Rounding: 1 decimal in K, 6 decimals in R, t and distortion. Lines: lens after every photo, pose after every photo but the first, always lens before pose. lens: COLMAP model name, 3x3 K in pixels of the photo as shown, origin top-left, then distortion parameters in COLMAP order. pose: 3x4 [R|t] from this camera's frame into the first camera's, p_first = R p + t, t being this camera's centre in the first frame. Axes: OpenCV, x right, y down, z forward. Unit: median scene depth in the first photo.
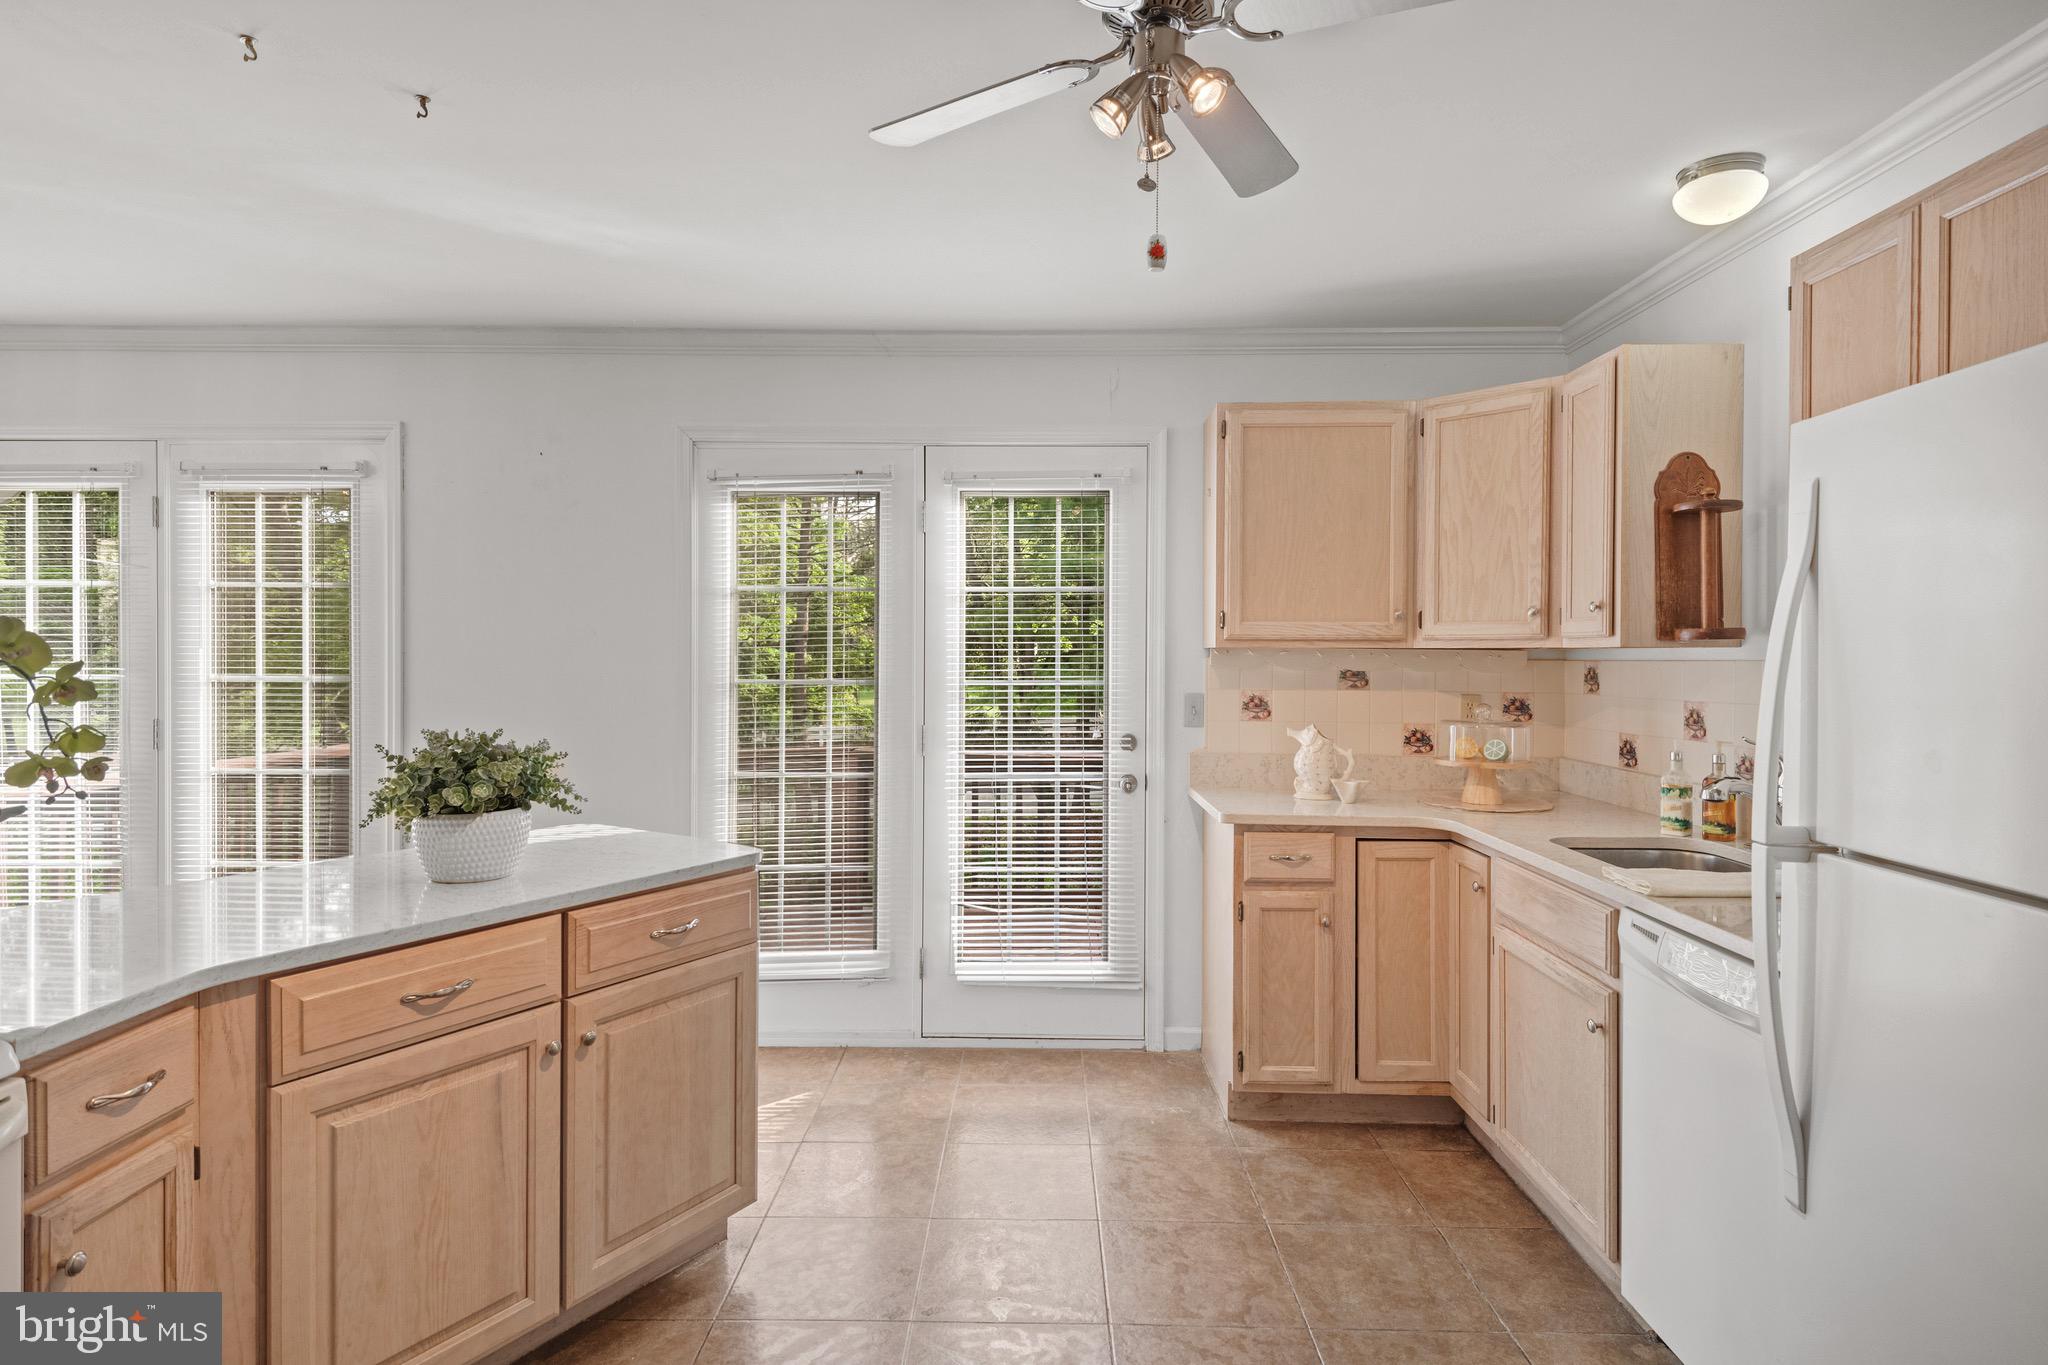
lens RADIAL K [[1082.2, 0, 1023.3], [0, 1082.2, 664.5], [0, 0, 1]] dist [0.026738, -0.028452]
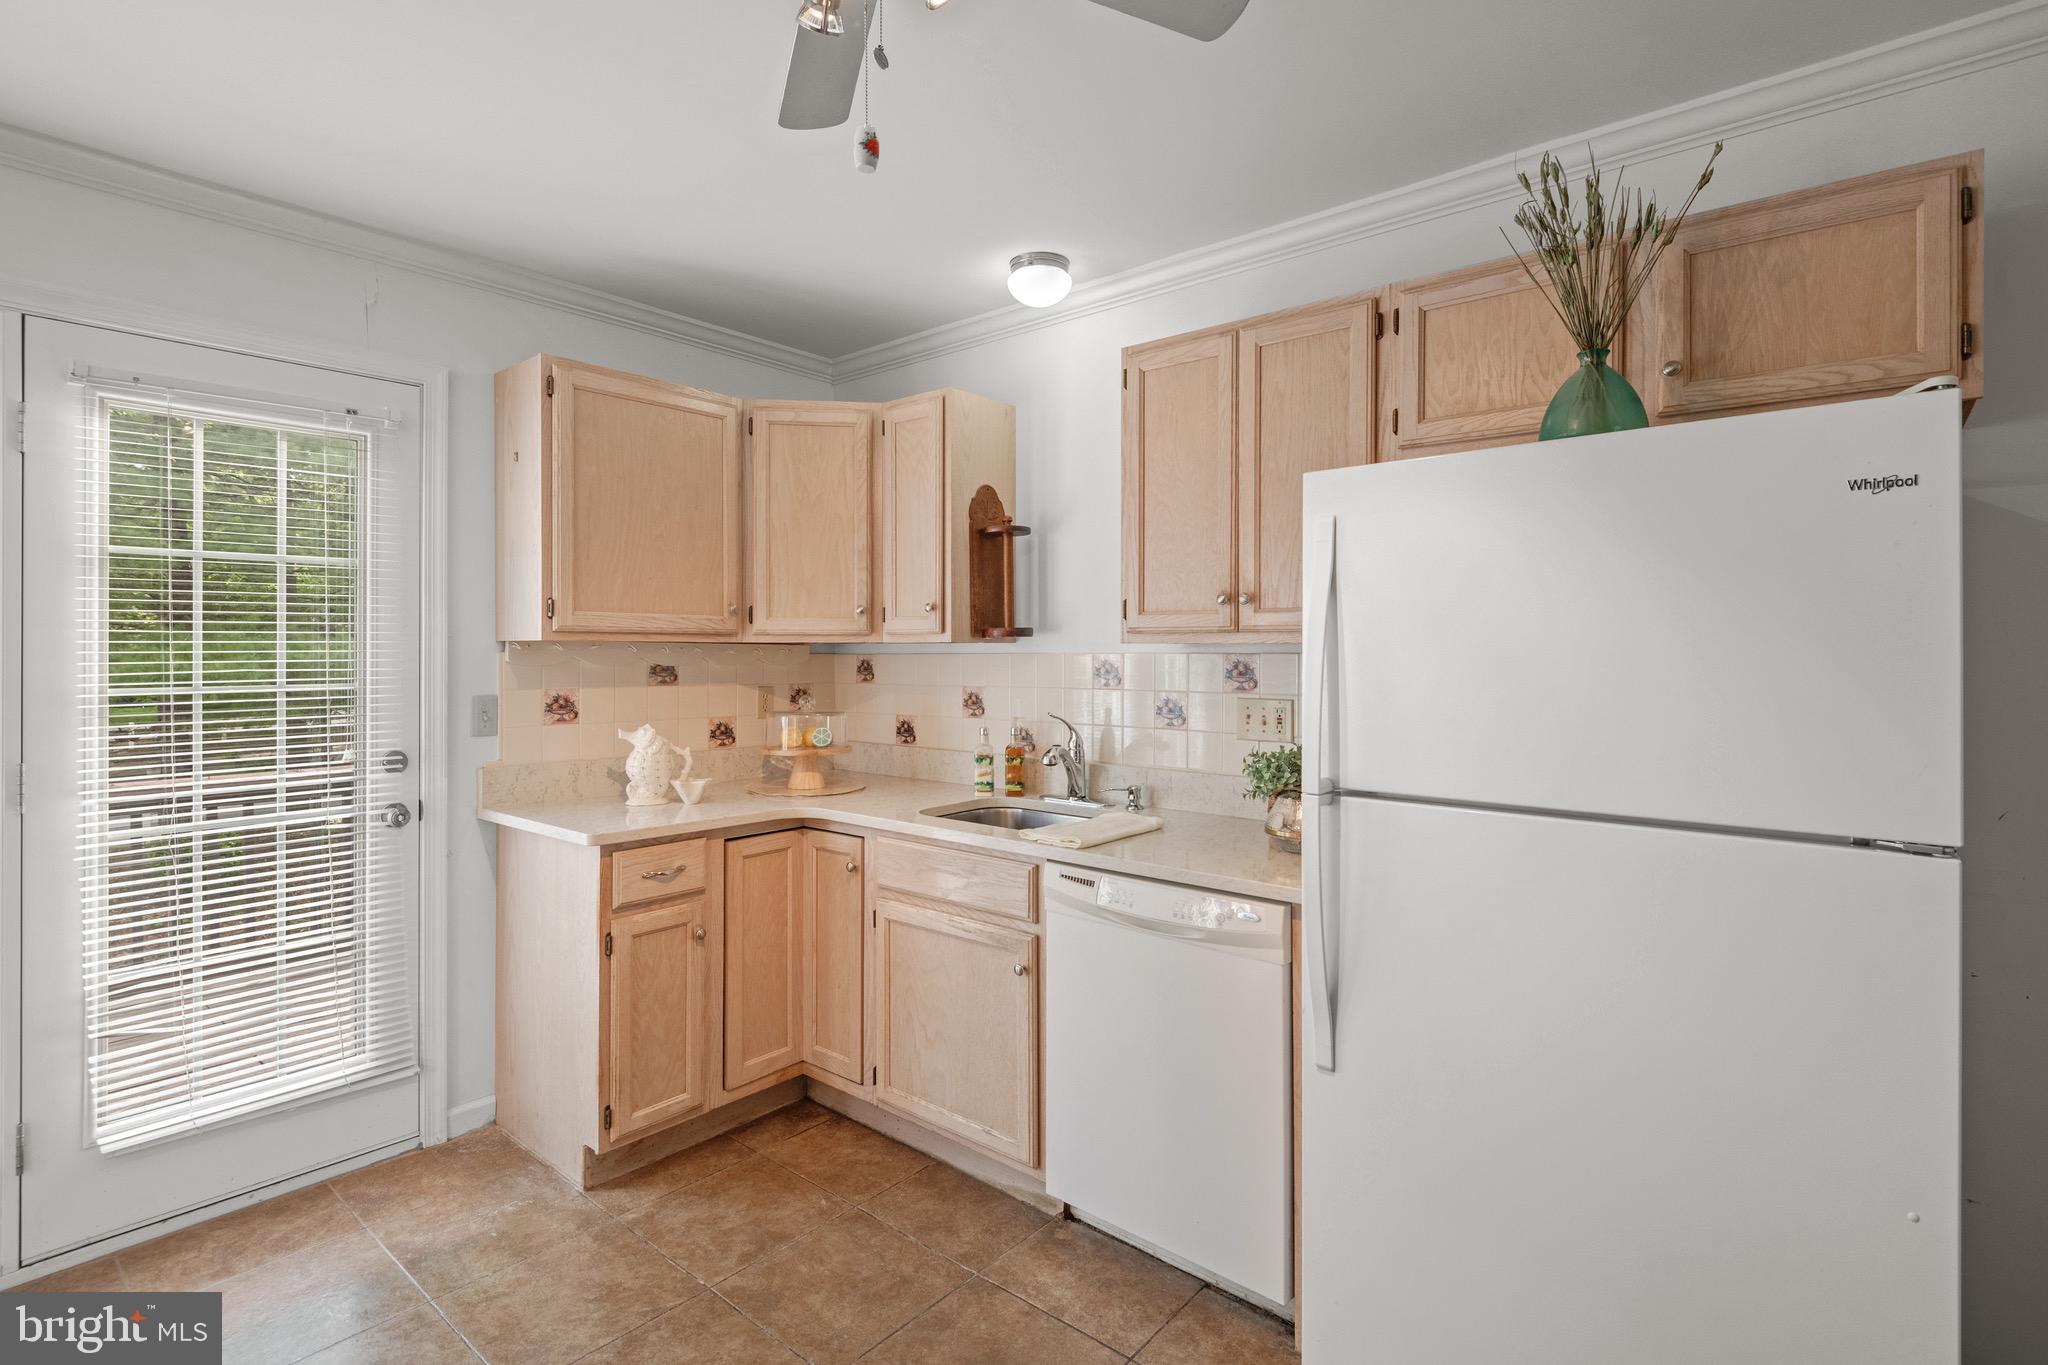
lens RADIAL K [[966.5, 0, 1032.3], [0, 966.5, 649.7], [0, 0, 1]] dist [0.017400, -0.020195]
pose [[0.624106, -0.001129, 0.781339, -0.193963], [0.008006, 0.999956, -0.004950, -0.001798], [-0.781299, 0.009345, 0.624087, 0.248117]]
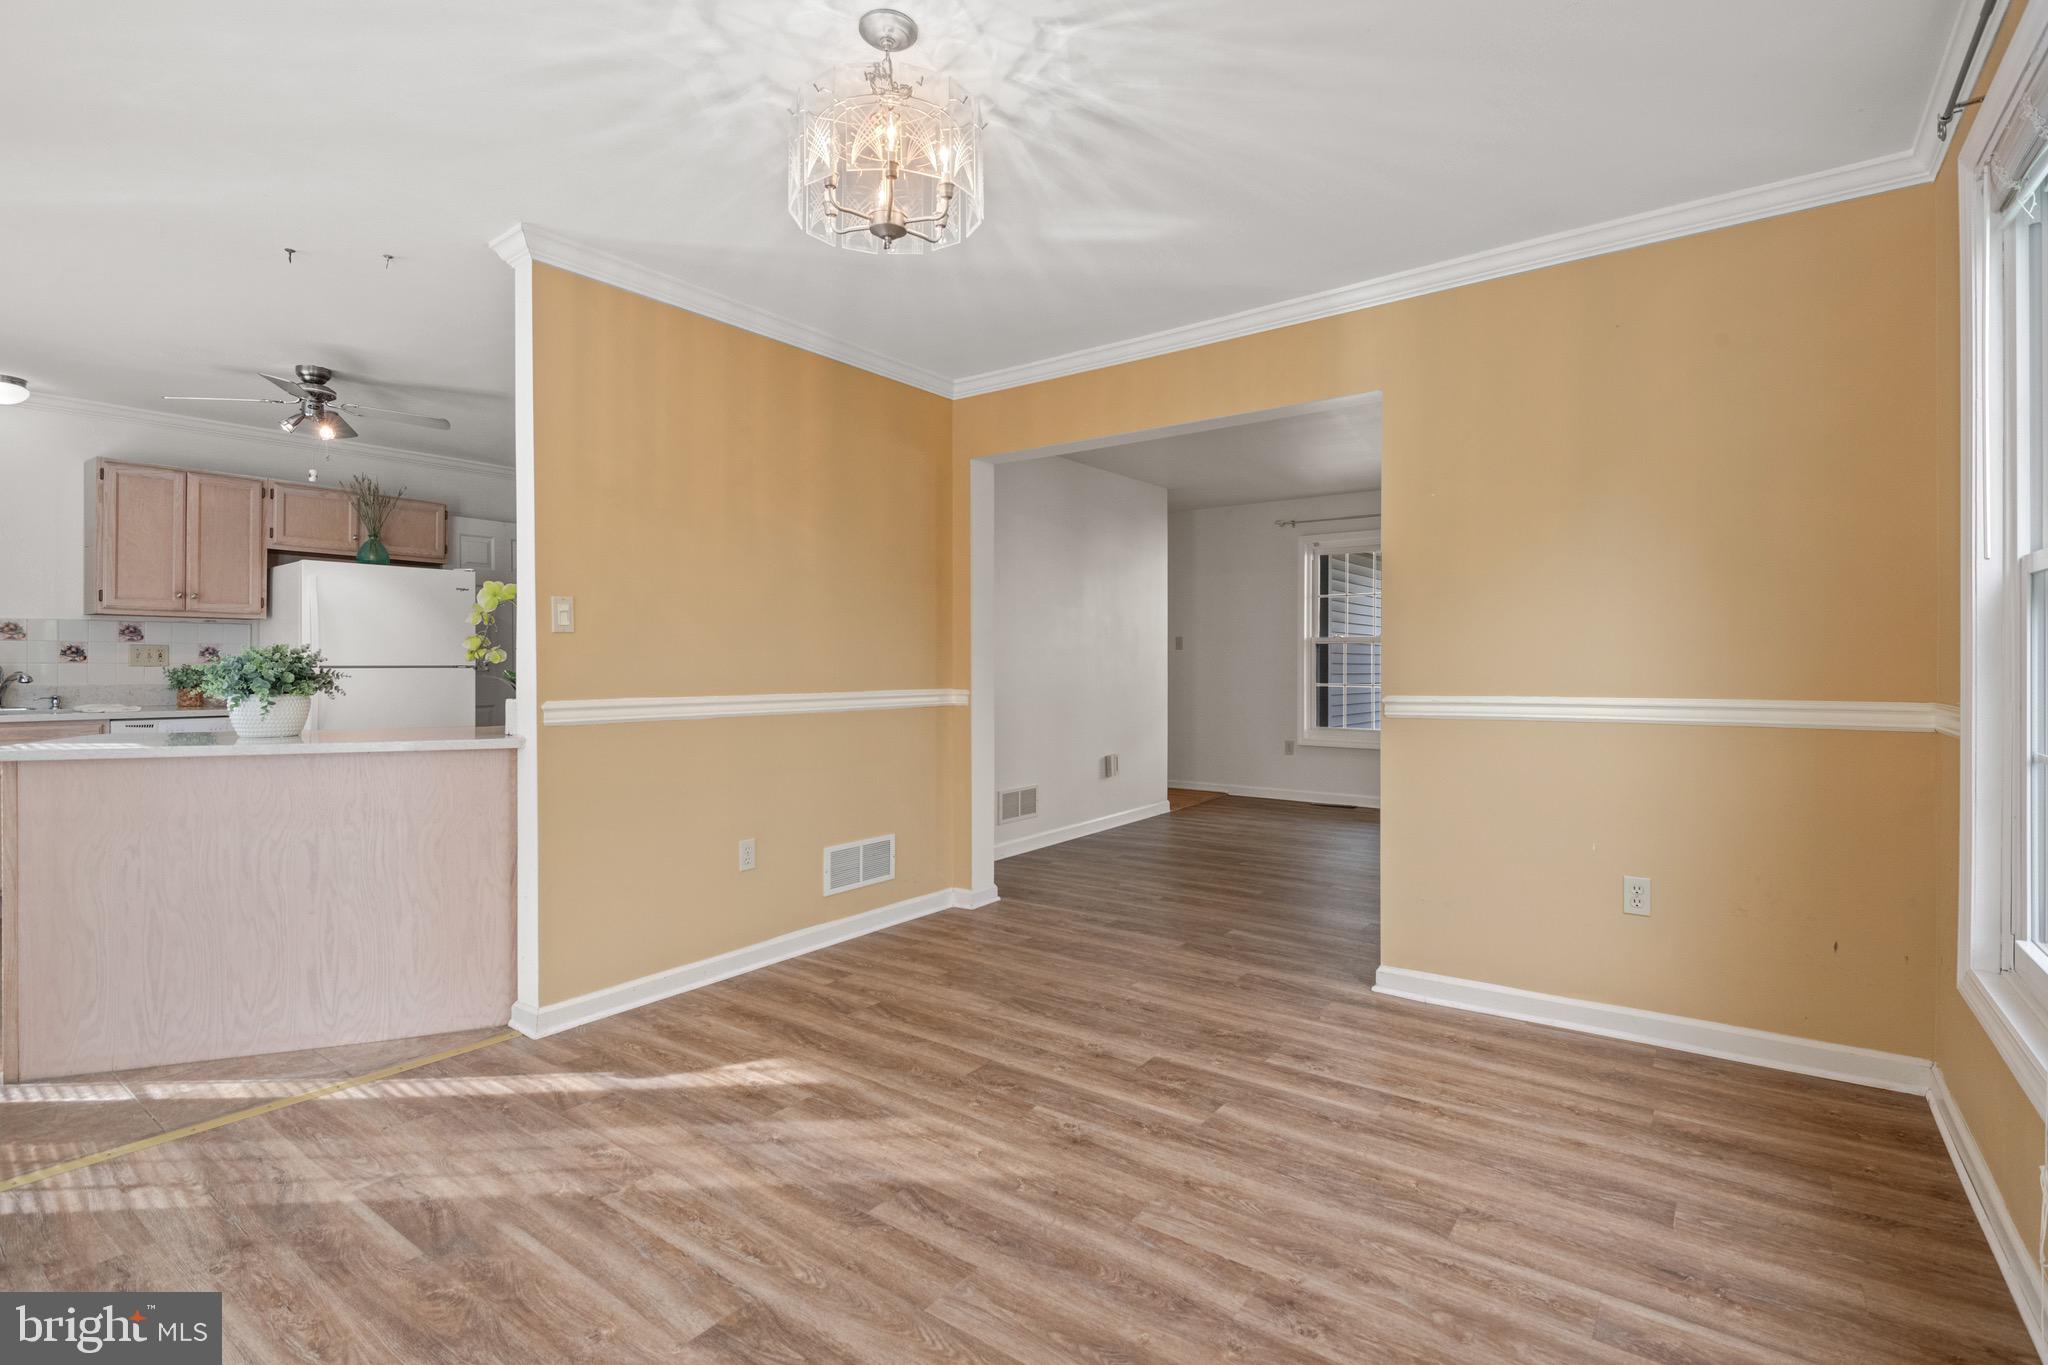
lens RADIAL K [[955.3, 0, 1016.9], [0, 955.3, 662.7], [0, 0, 1]] dist [0.000356, -0.006655]
pose [[-0.809980, -0.003843, 0.586445, -1.568285], [0.000912, 0.999969, 0.007812, 0.056800], [-0.586457, 0.006863, -0.809951, 1.059136]]
